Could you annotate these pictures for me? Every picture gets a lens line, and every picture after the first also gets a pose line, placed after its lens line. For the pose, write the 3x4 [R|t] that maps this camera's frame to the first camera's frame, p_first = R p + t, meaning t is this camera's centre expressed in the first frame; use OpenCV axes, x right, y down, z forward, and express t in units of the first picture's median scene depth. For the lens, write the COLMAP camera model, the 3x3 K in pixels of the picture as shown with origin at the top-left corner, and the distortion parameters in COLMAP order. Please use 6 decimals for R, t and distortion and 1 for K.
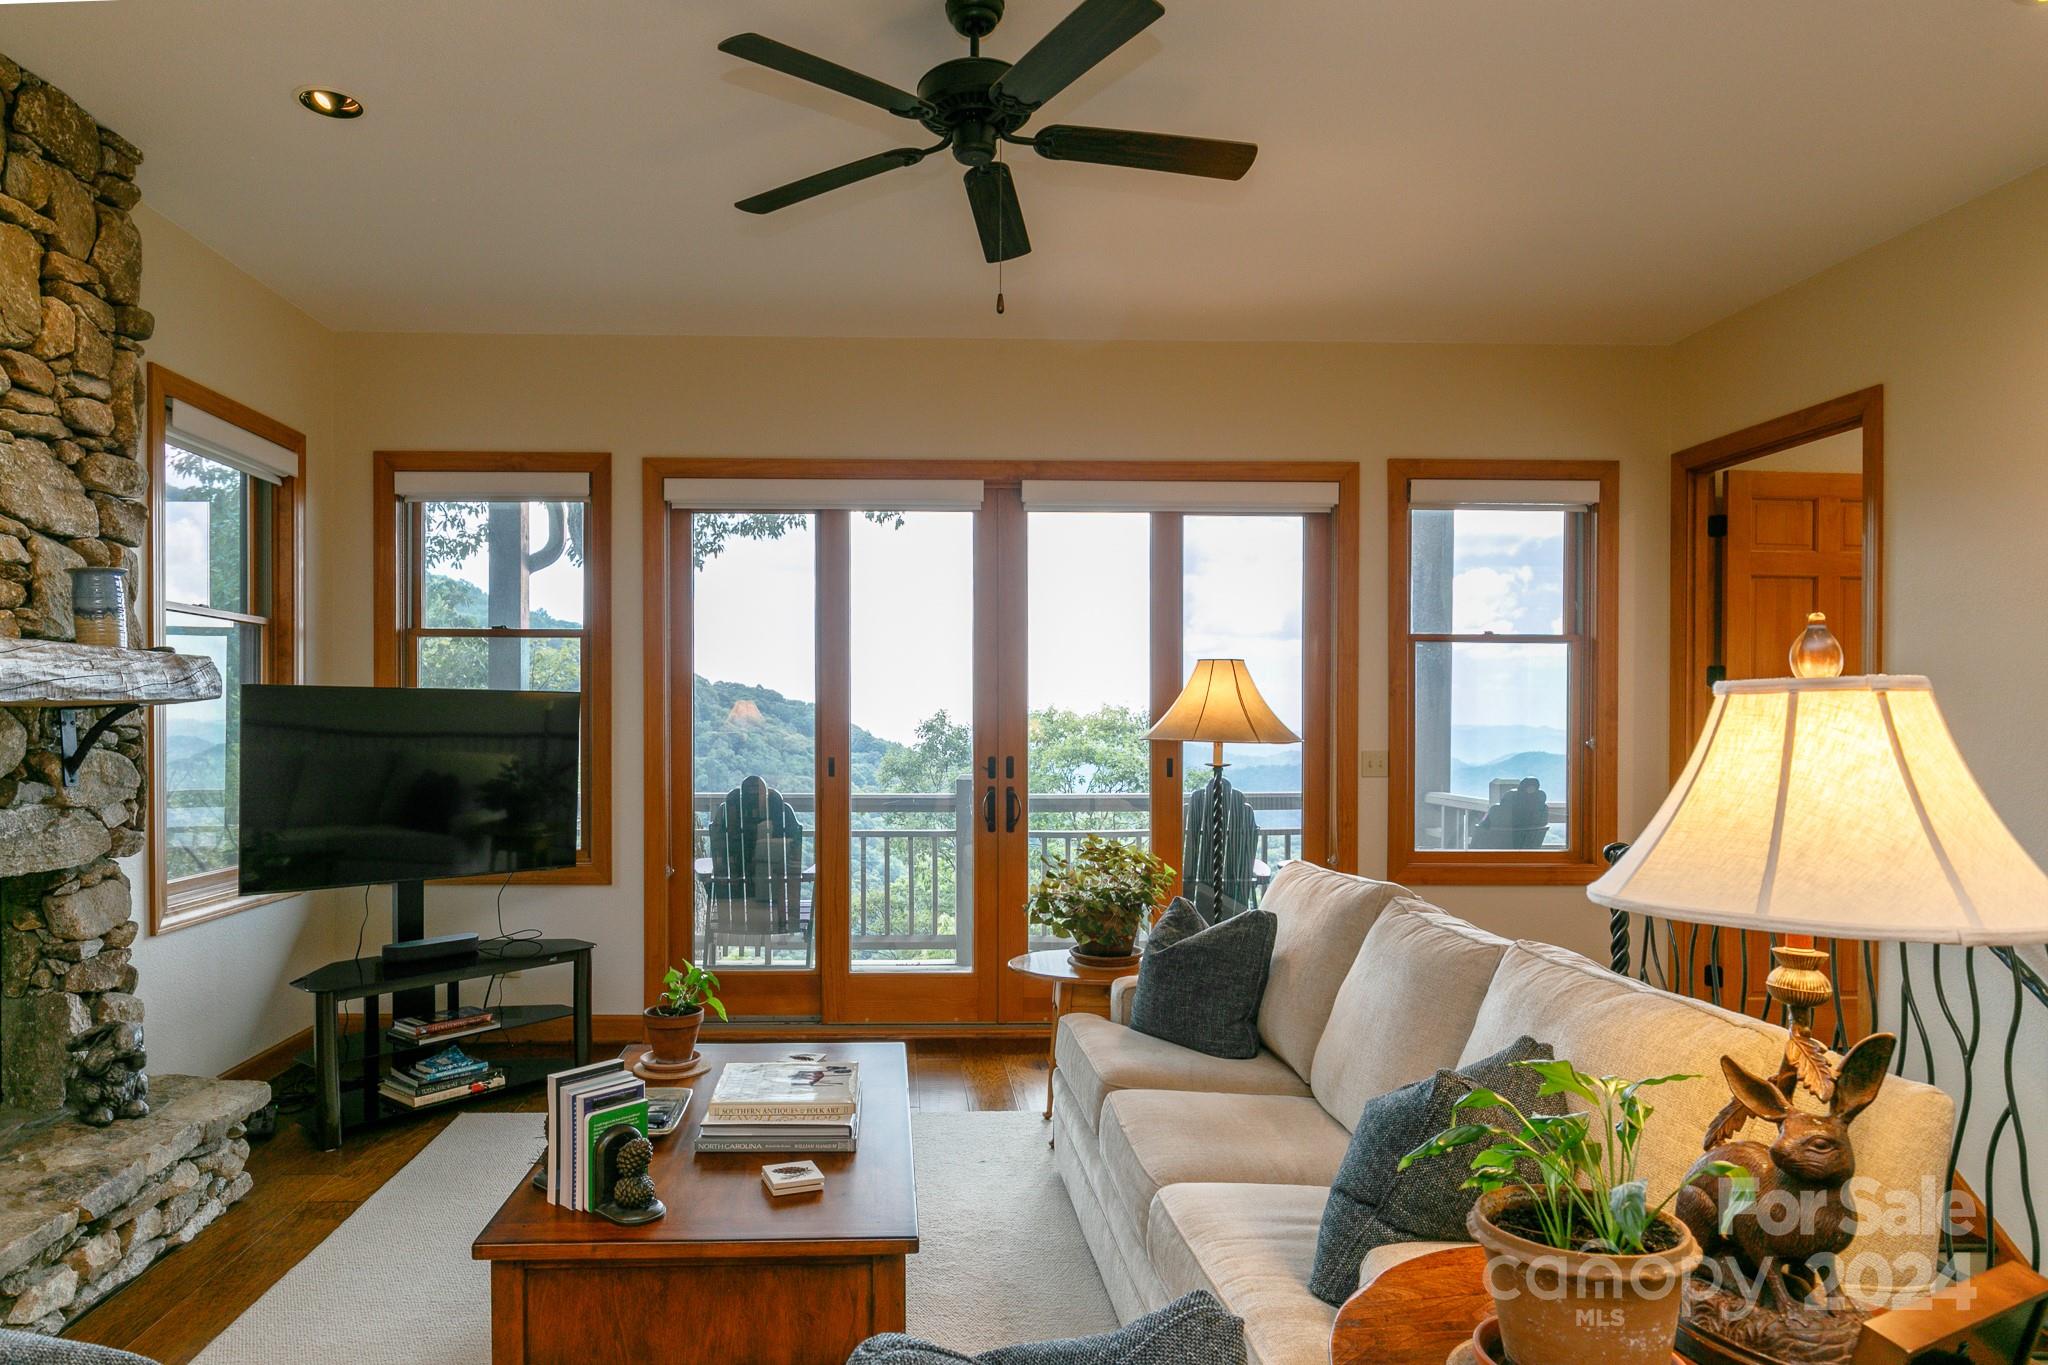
lens RADIAL K [[1200.7, 0, 938.0], [0, 1200.7, 730.9], [0, 0, 1]] dist [0.000699, 0.000329]
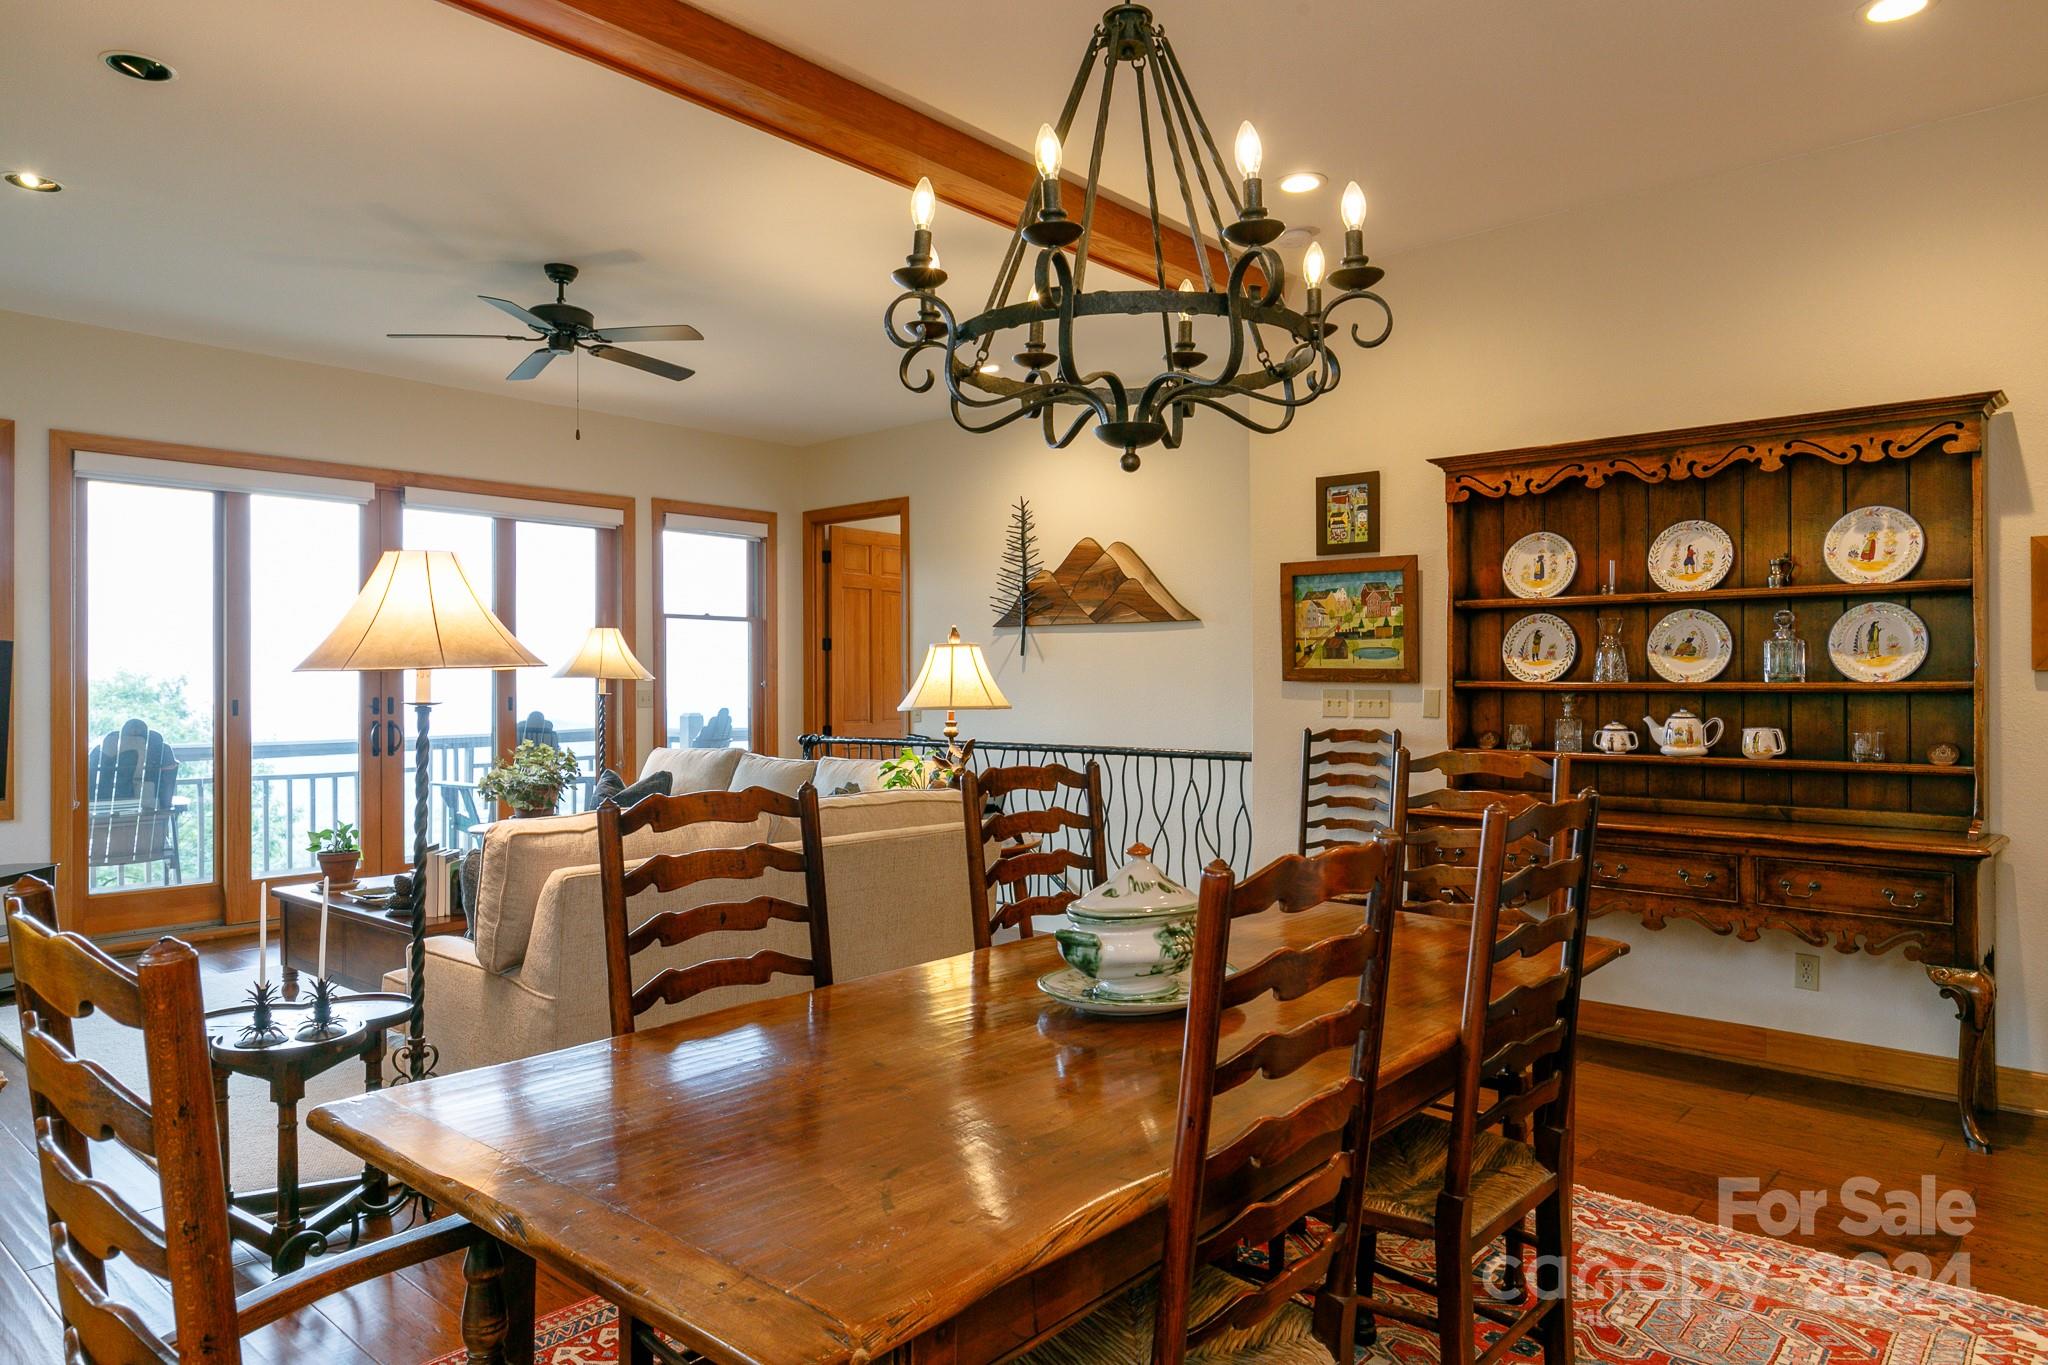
lens RADIAL K [[1268.7, 0, 1026.0], [0, 1268.7, 671.9], [0, 0, 1]] dist [0.000248, -0.002038]
pose [[0.681854, 0.001214, 0.731487, -0.482573], [0.015192, 0.999759, -0.015821, 0.026949], [-0.731330, 0.021901, 0.681672, -0.441174]]
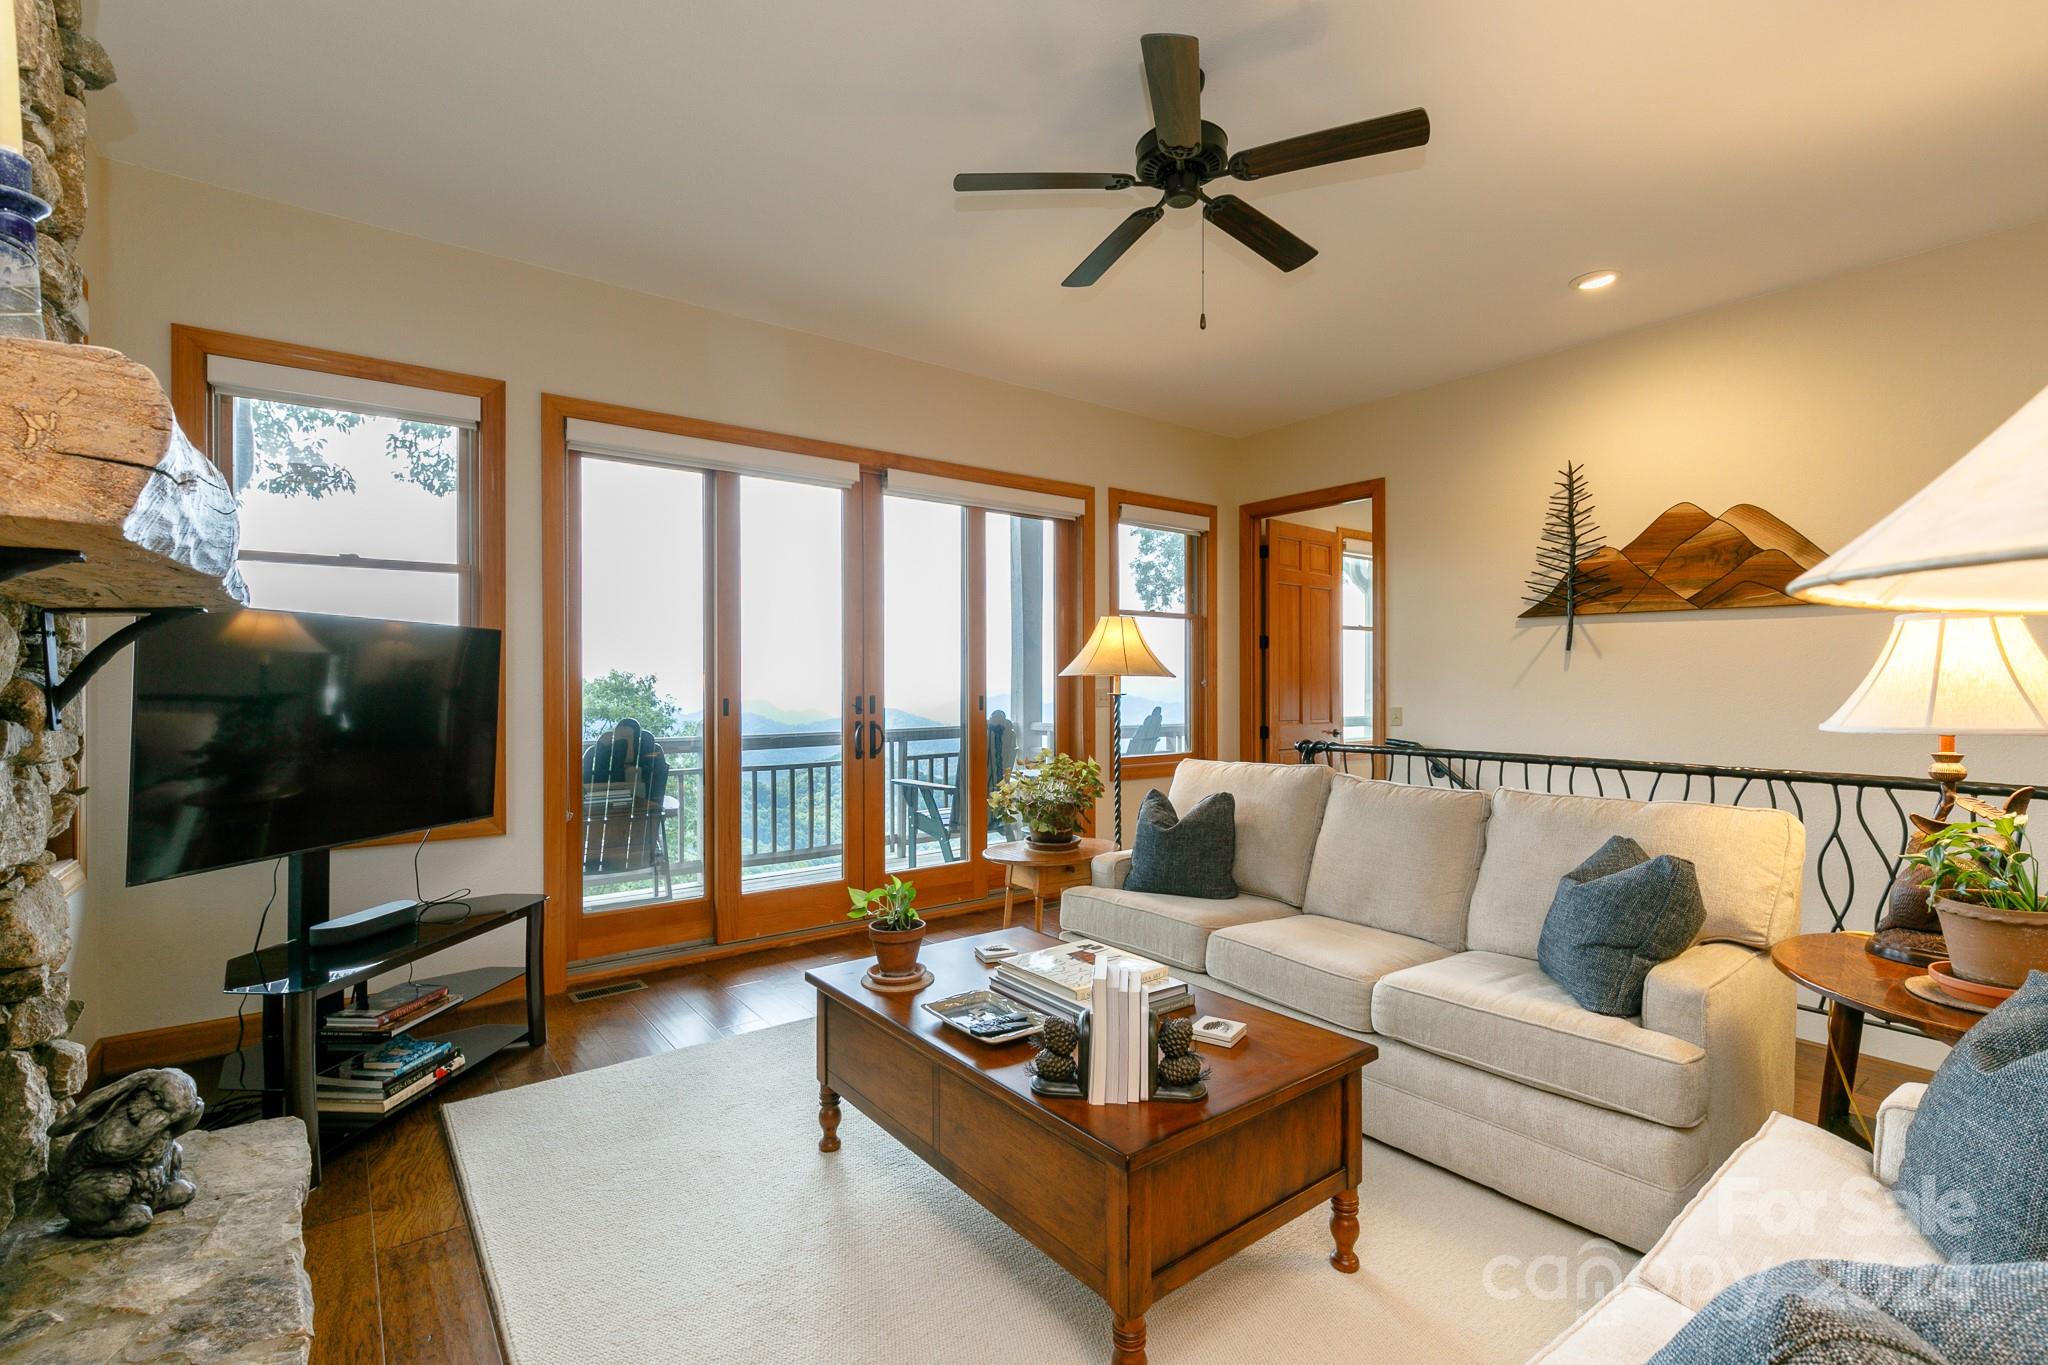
lens RADIAL K [[907.1, 0, 1015.1], [0, 907.1, 682.4], [0, 0, 1]] dist [0.002708, 0.000013]
pose [[0.815181, -0.002641, 0.579200, -0.357707], [0.009917, 0.999907, -0.009399, 0.018300], [-0.579121, 0.013406, 0.815132, 0.178388]]
